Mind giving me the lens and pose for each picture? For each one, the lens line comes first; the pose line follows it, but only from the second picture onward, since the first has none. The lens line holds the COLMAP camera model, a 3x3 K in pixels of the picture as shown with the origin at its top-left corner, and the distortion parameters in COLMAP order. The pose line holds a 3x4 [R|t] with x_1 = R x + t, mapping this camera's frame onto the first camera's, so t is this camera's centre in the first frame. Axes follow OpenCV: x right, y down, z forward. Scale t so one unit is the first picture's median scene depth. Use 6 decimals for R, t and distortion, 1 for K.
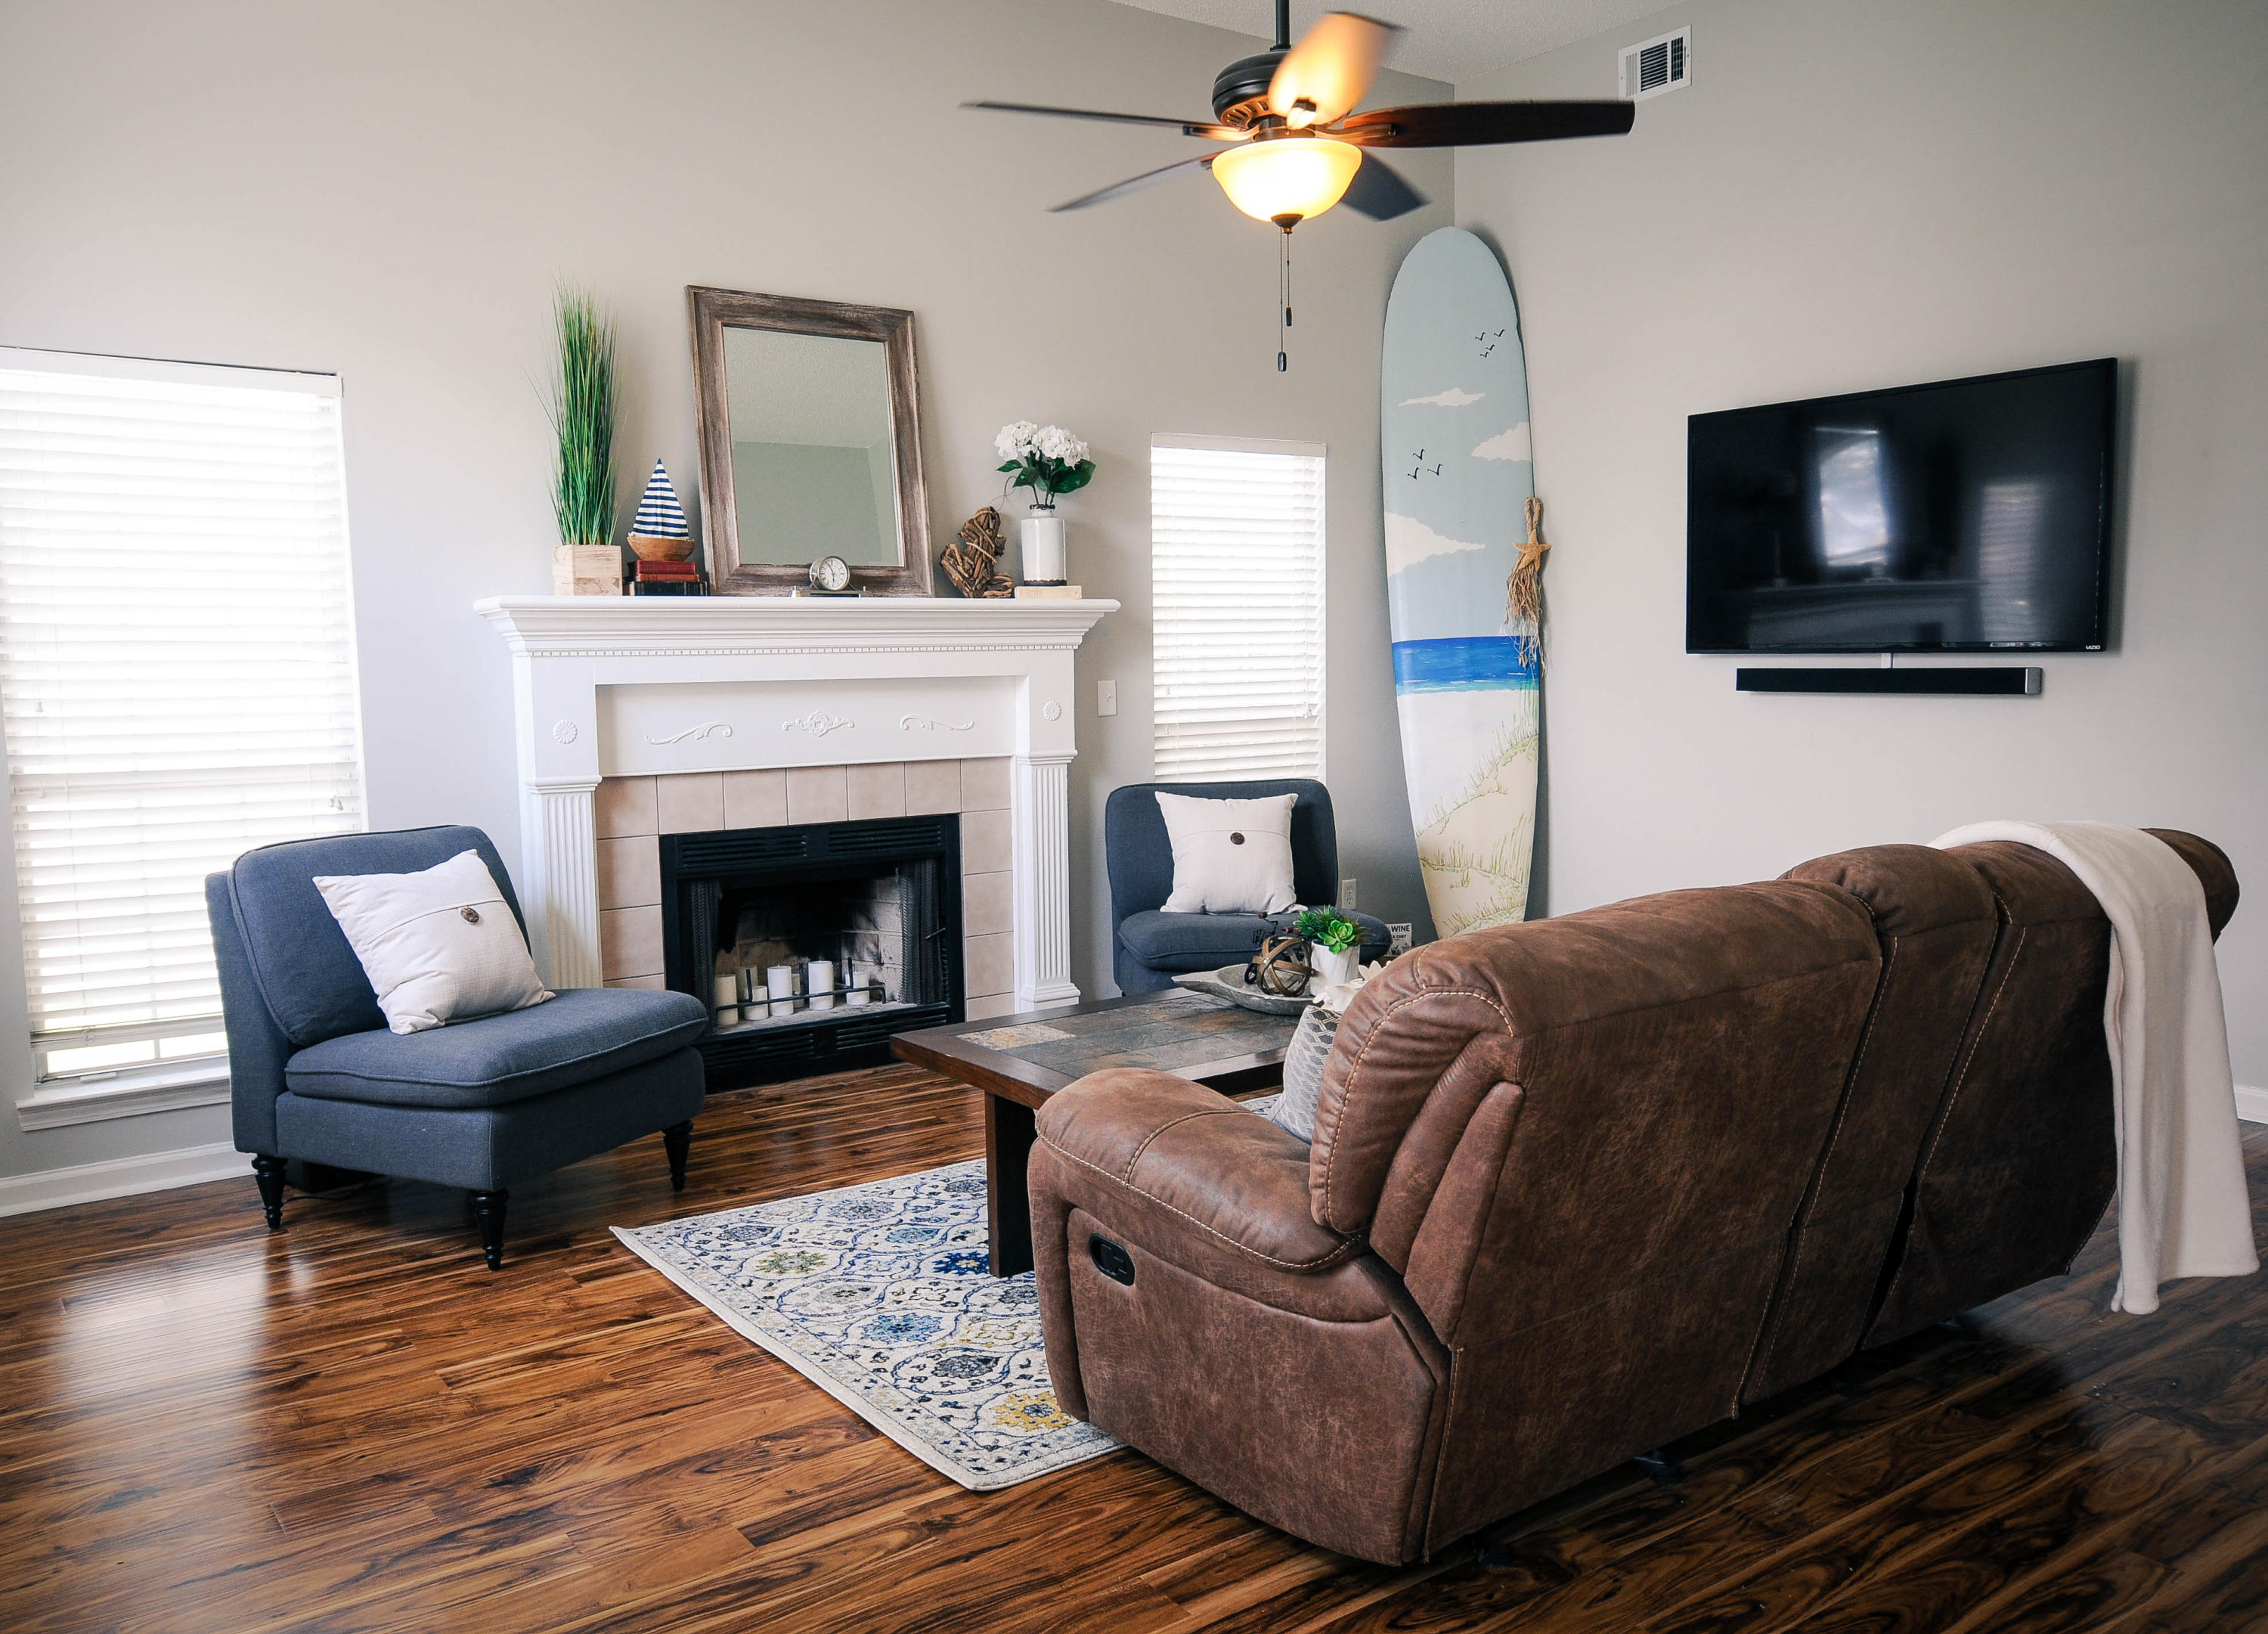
lens RADIAL K [[1759.2, 0, 1132.0], [0, 1759.2, 821.4], [0, 0, 1]] dist [0.003927, -0.001572]
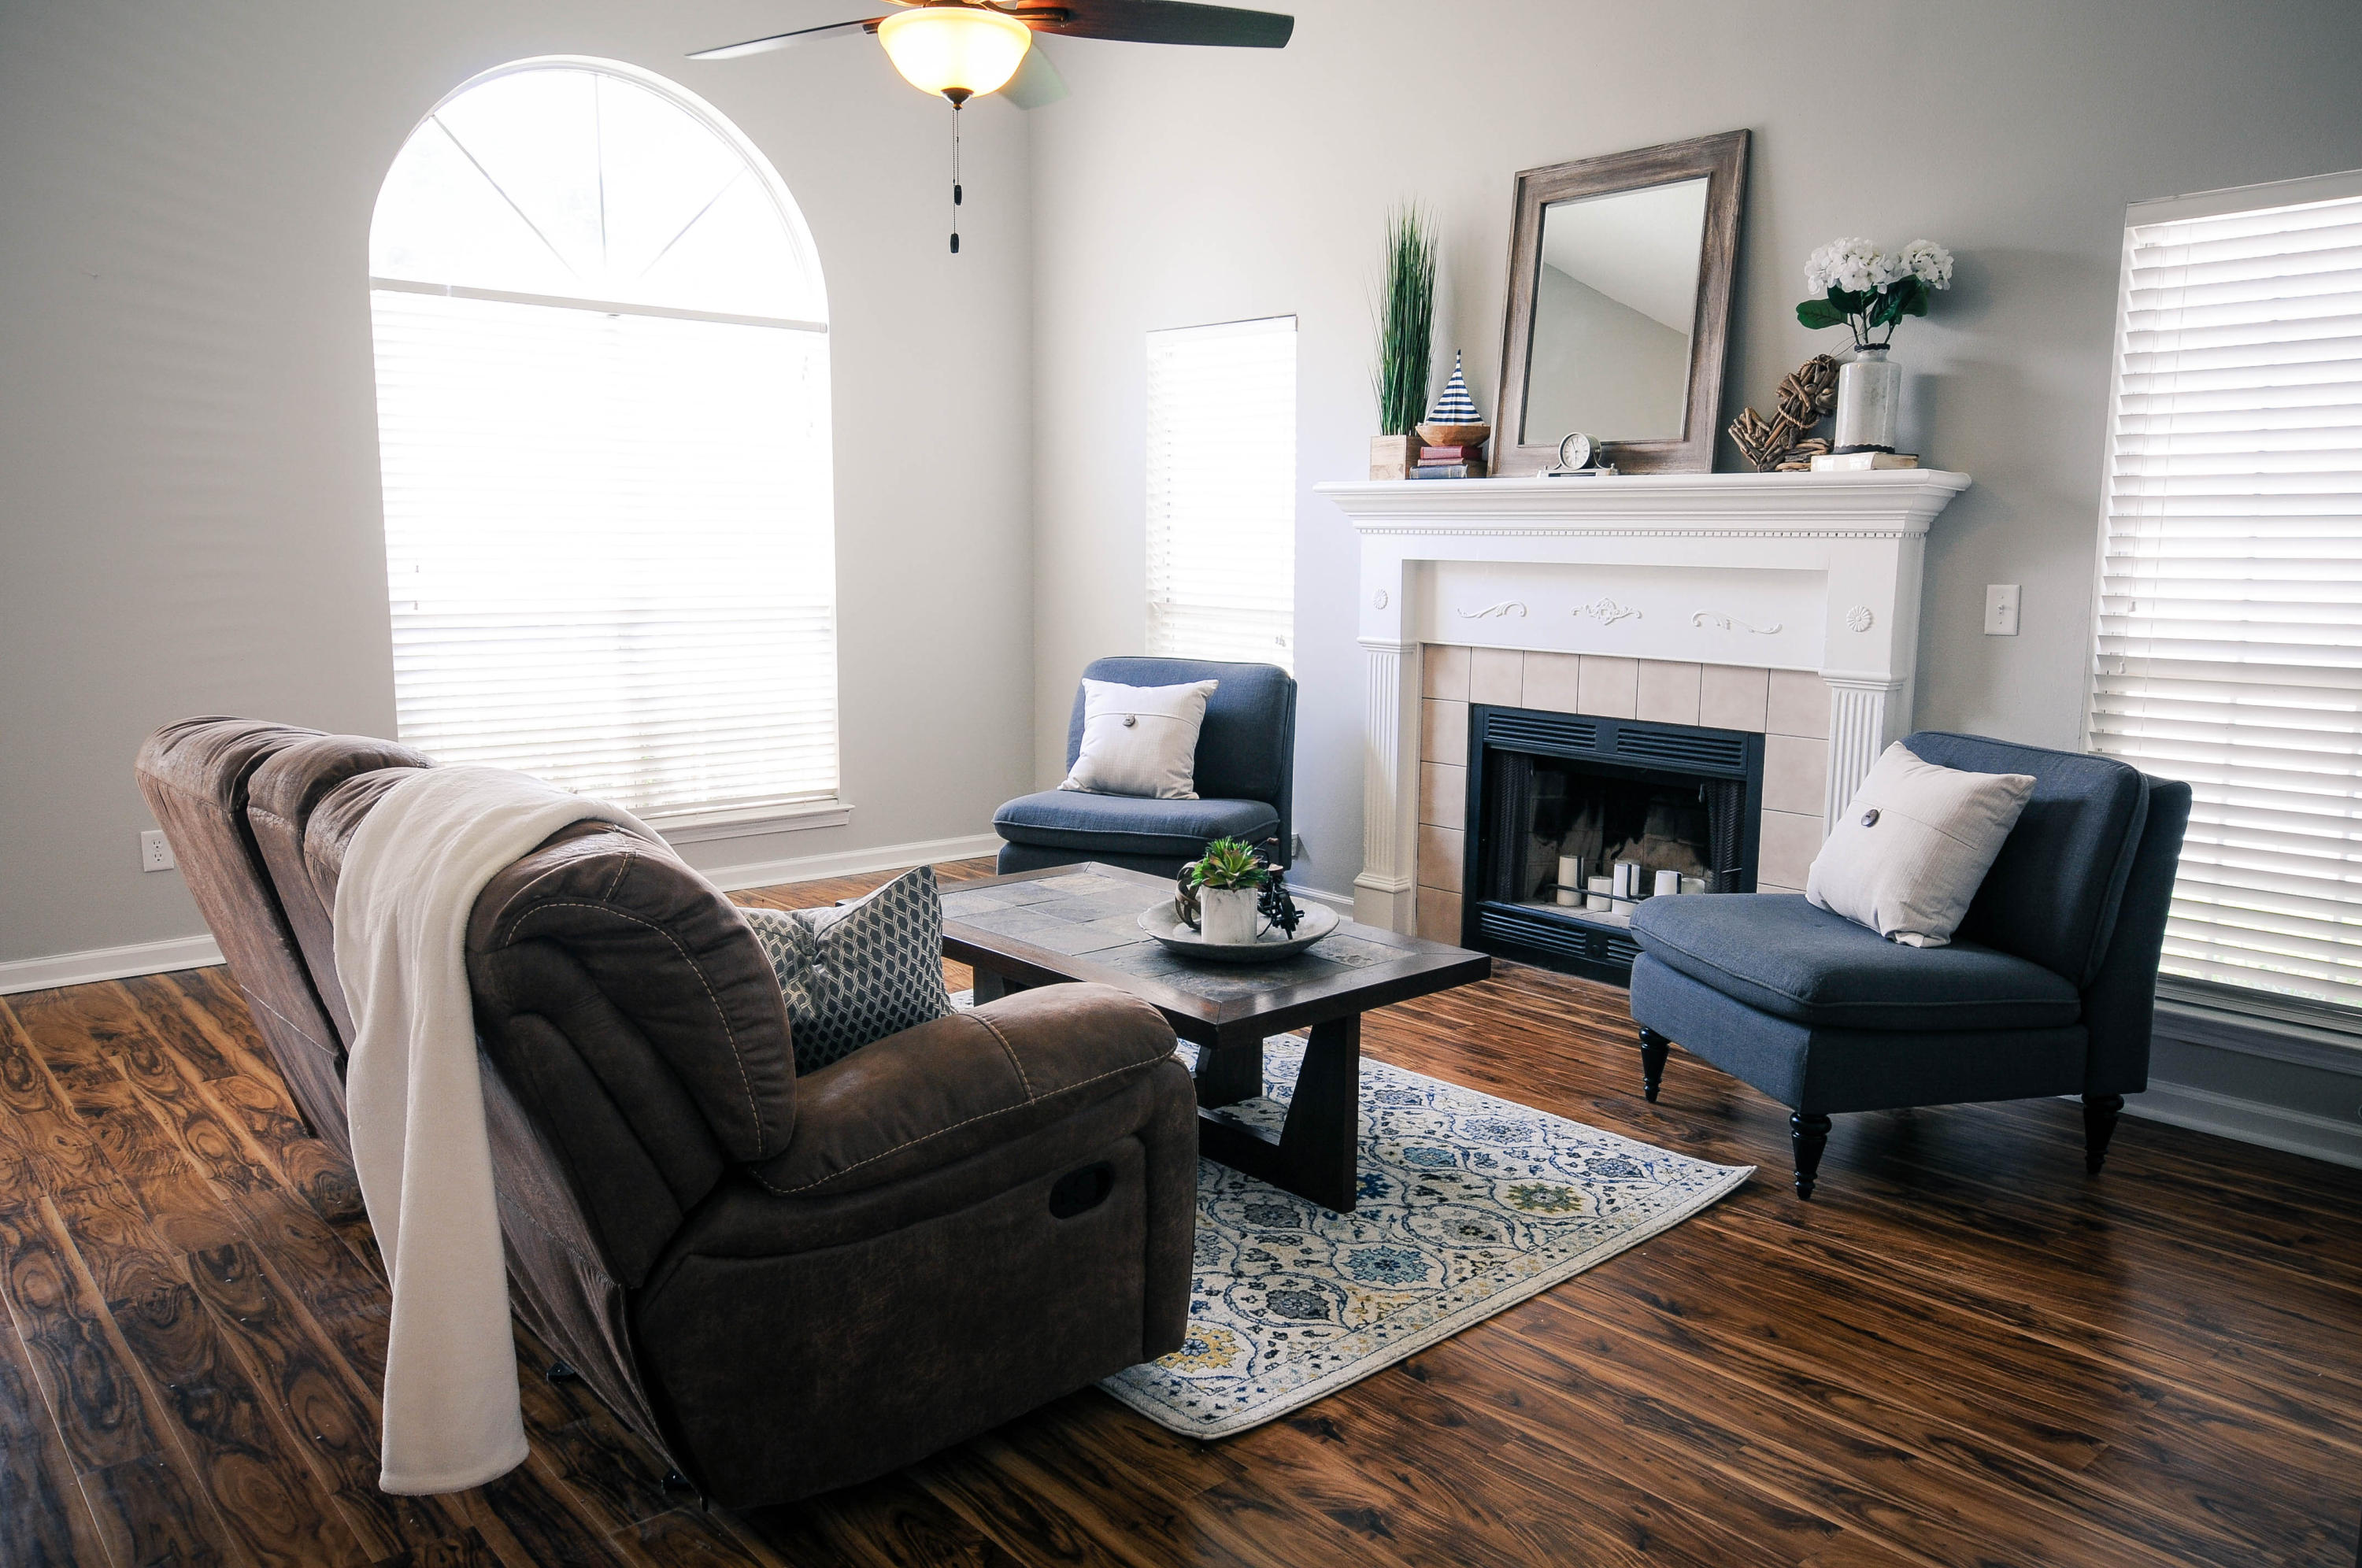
lens RADIAL K [[1702.4, 0, 1178.5], [0, 1702.4, 779.8], [0, 0, 1]] dist [-0.002631, -0.000496]
pose [[0.079286, 0.157472, -0.984335, 0.723203], [-0.107243, 0.983061, 0.148630, -0.078569], [0.991066, 0.093779, 0.094830, 0.704140]]
